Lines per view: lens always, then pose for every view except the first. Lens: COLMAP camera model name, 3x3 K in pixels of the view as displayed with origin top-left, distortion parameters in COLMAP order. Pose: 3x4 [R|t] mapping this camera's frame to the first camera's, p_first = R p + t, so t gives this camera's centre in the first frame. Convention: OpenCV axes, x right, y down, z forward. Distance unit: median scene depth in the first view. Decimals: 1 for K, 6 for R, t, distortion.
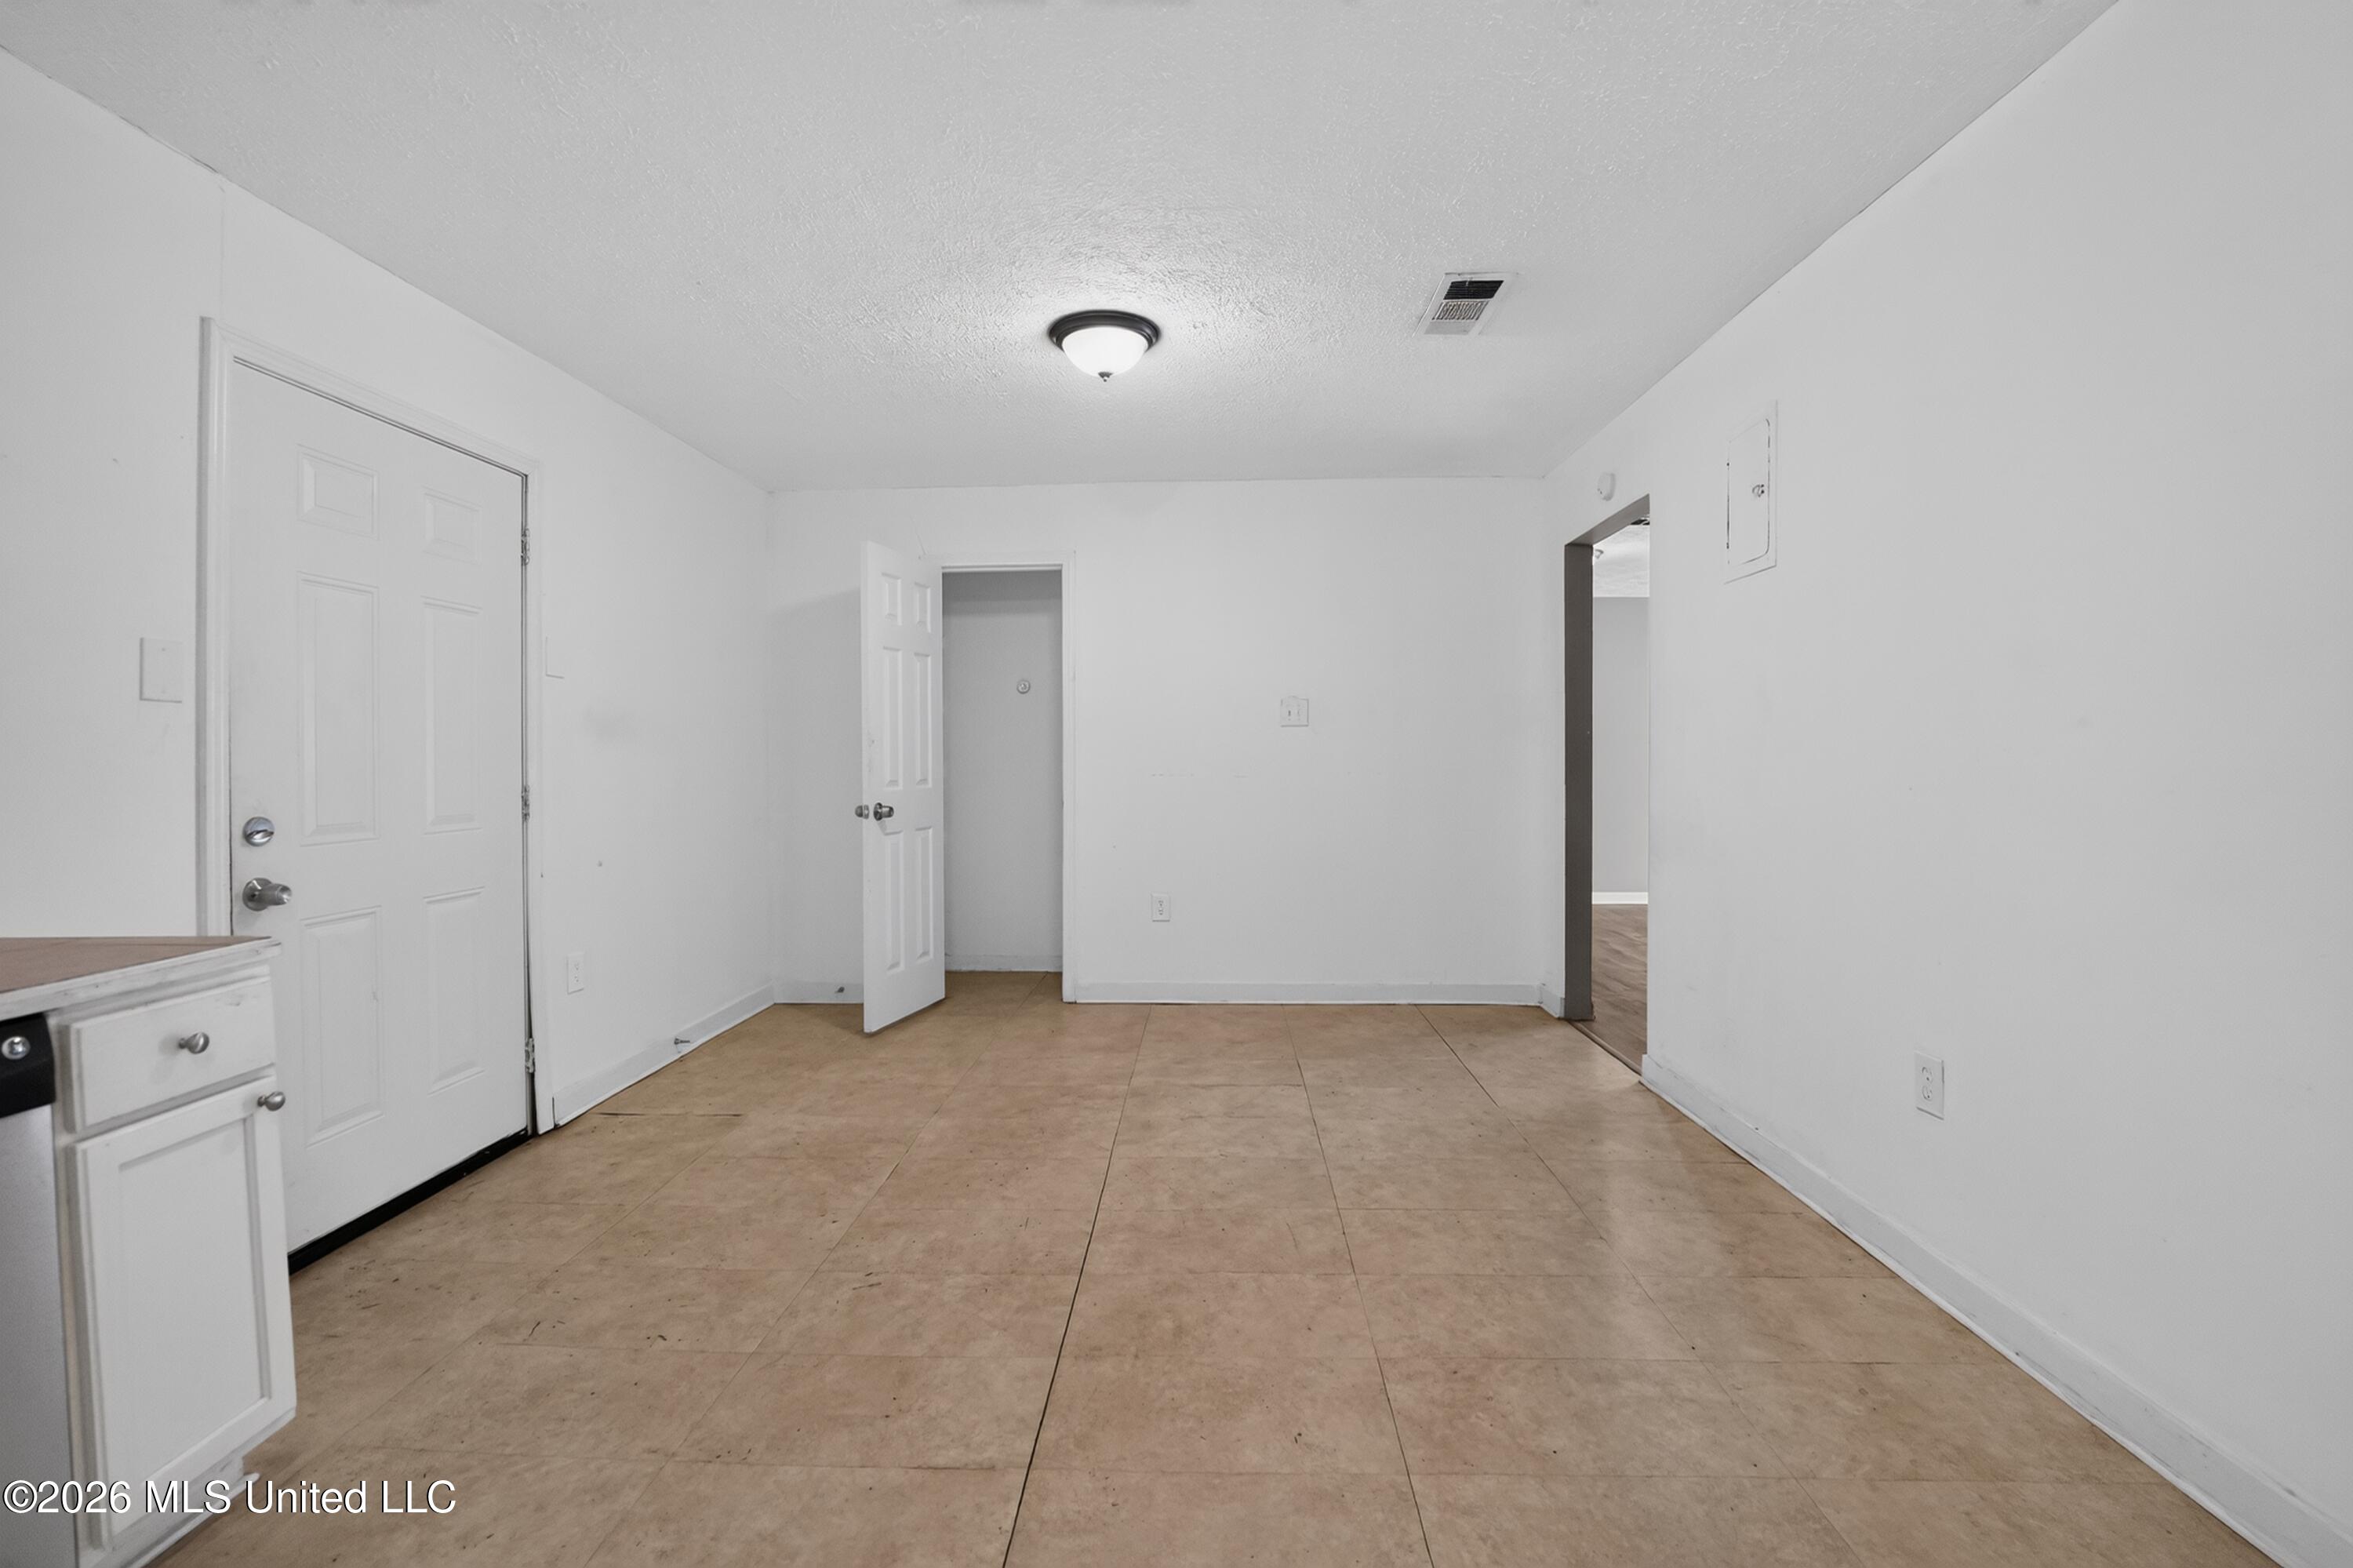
lens RADIAL K [[975.6, 0, 1170.1], [0, 975.6, 774.3], [0, 0, 1]] dist [-0.025104, 0.002683]
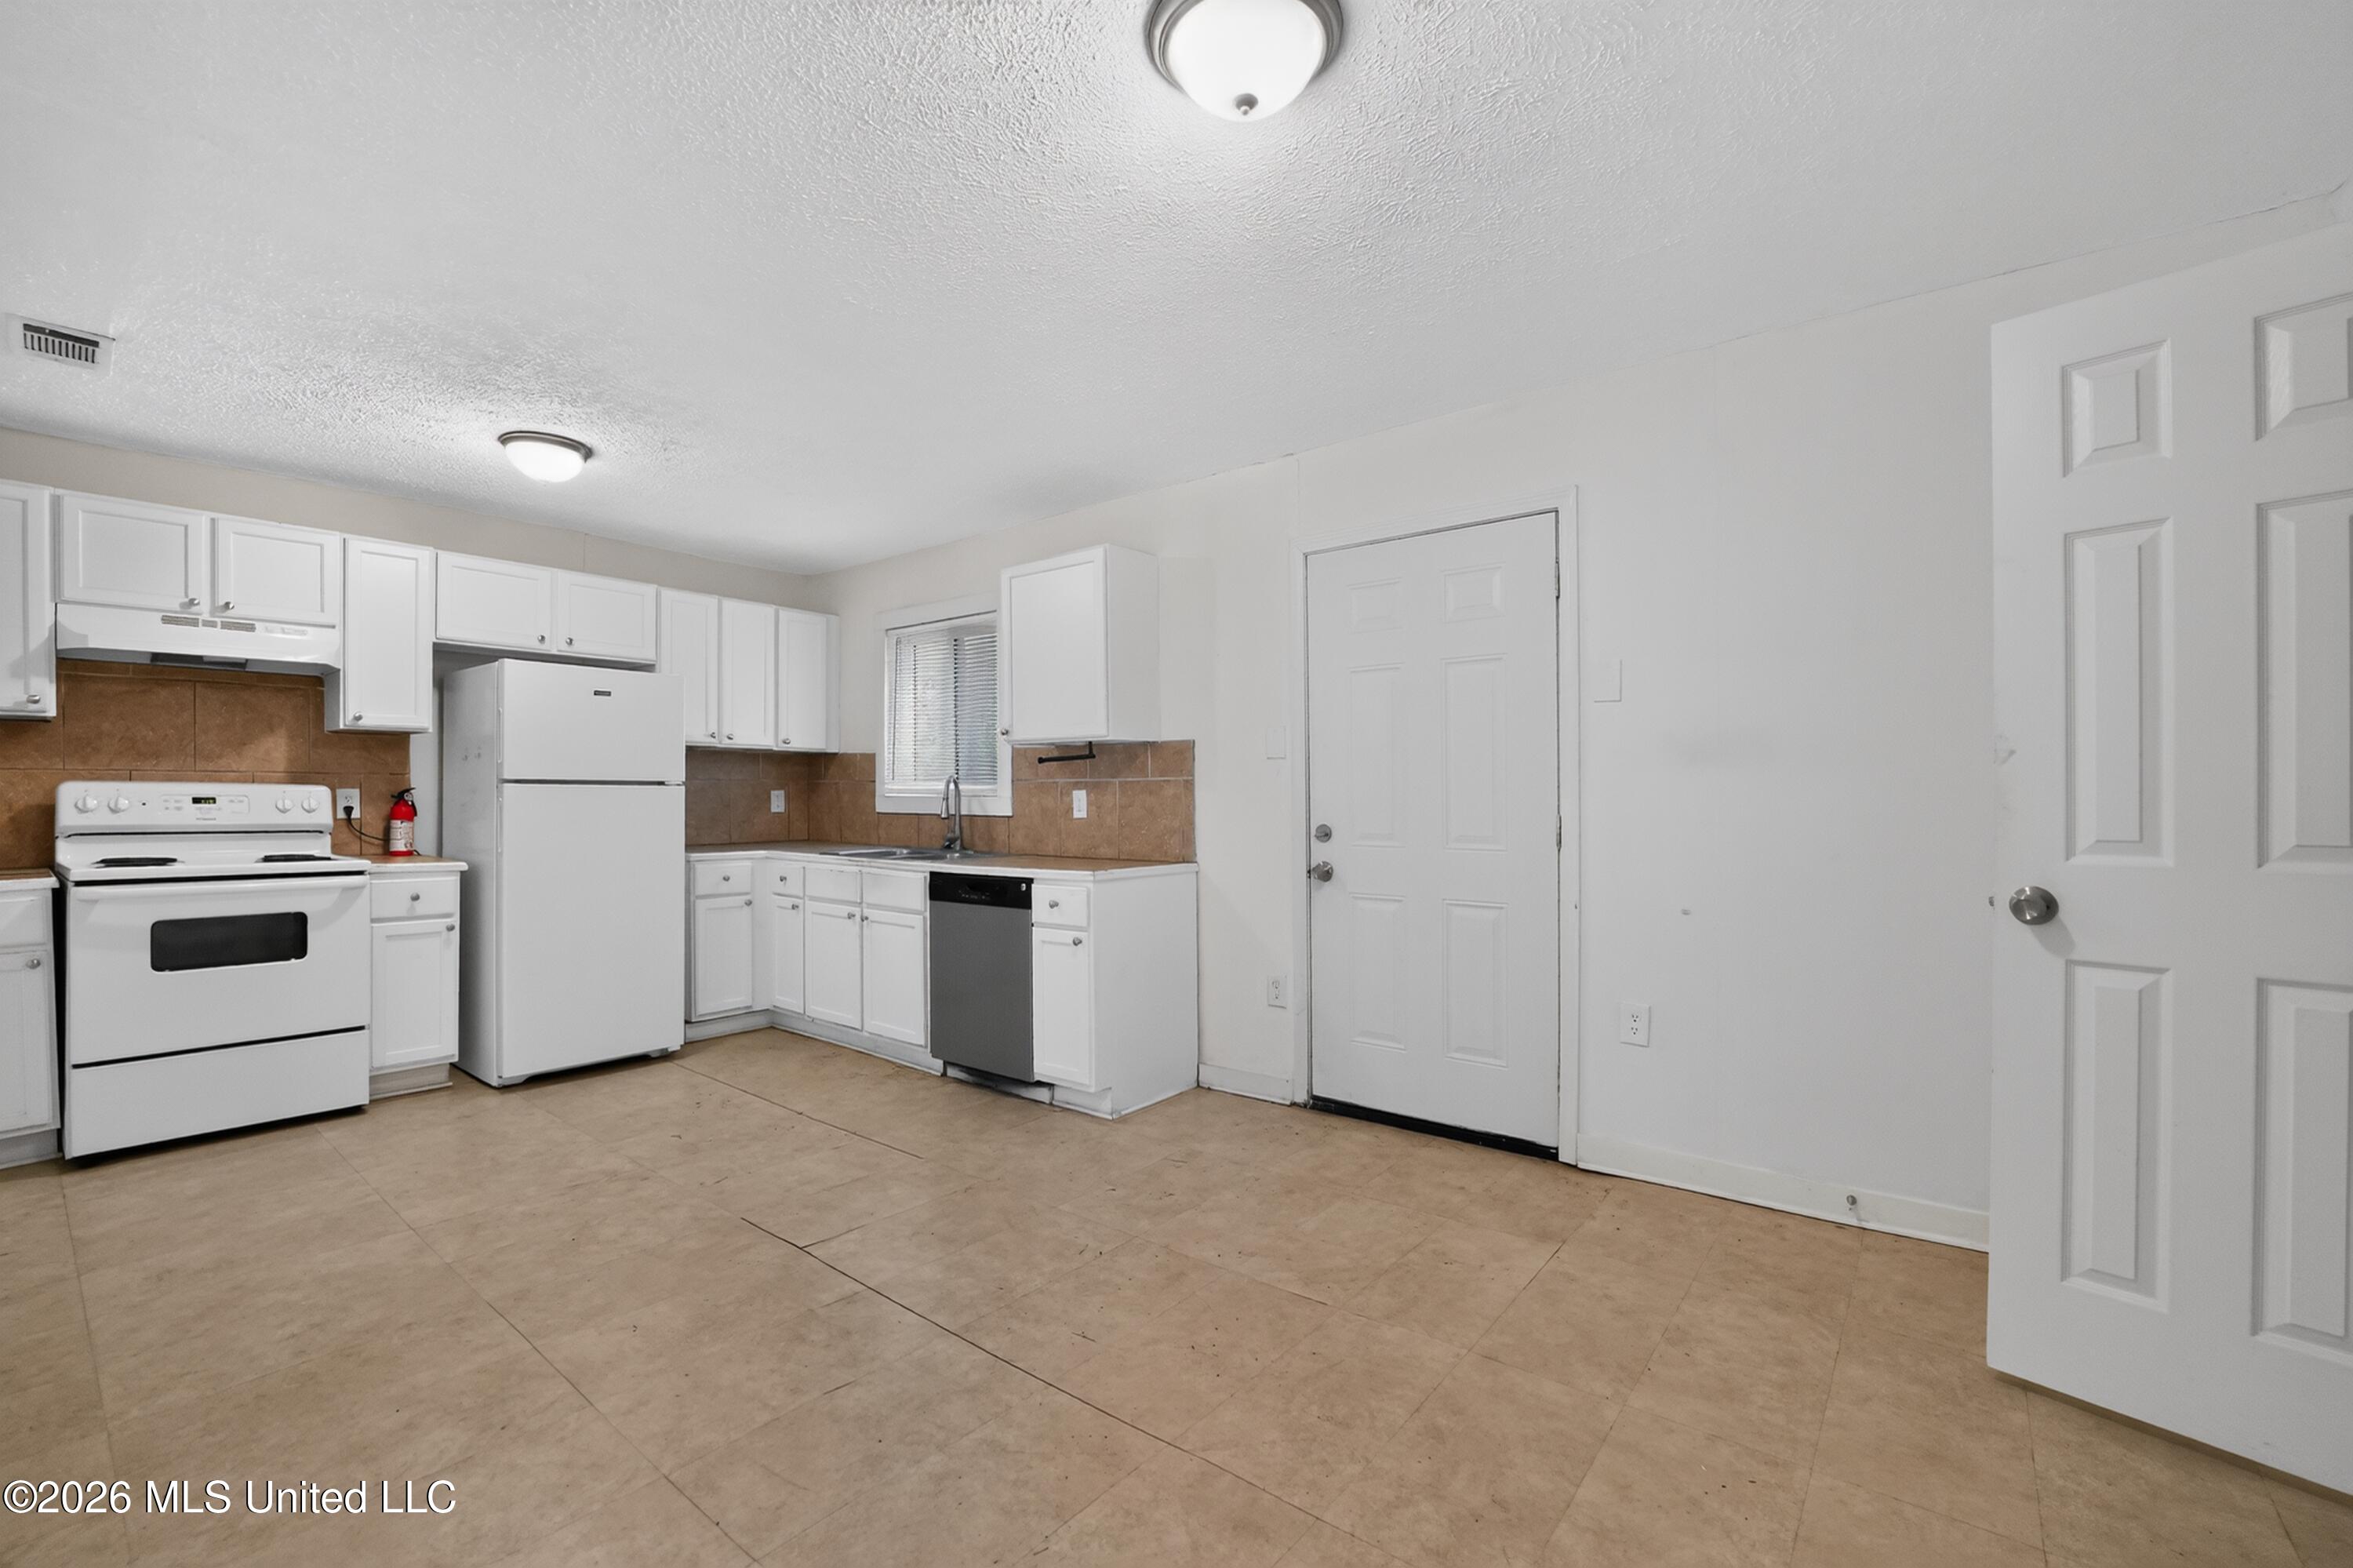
lens RADIAL K [[975.6, 0, 1168.0], [0, 975.6, 796.0], [0, 0, 1]] dist [-0.025104, 0.002683]
pose [[-0.588037, 0.017629, -0.808642, 0.513908], [-0.003006, 0.999708, 0.023981, -0.040904], [0.808828, 0.016533, -0.587813, 1.610737]]
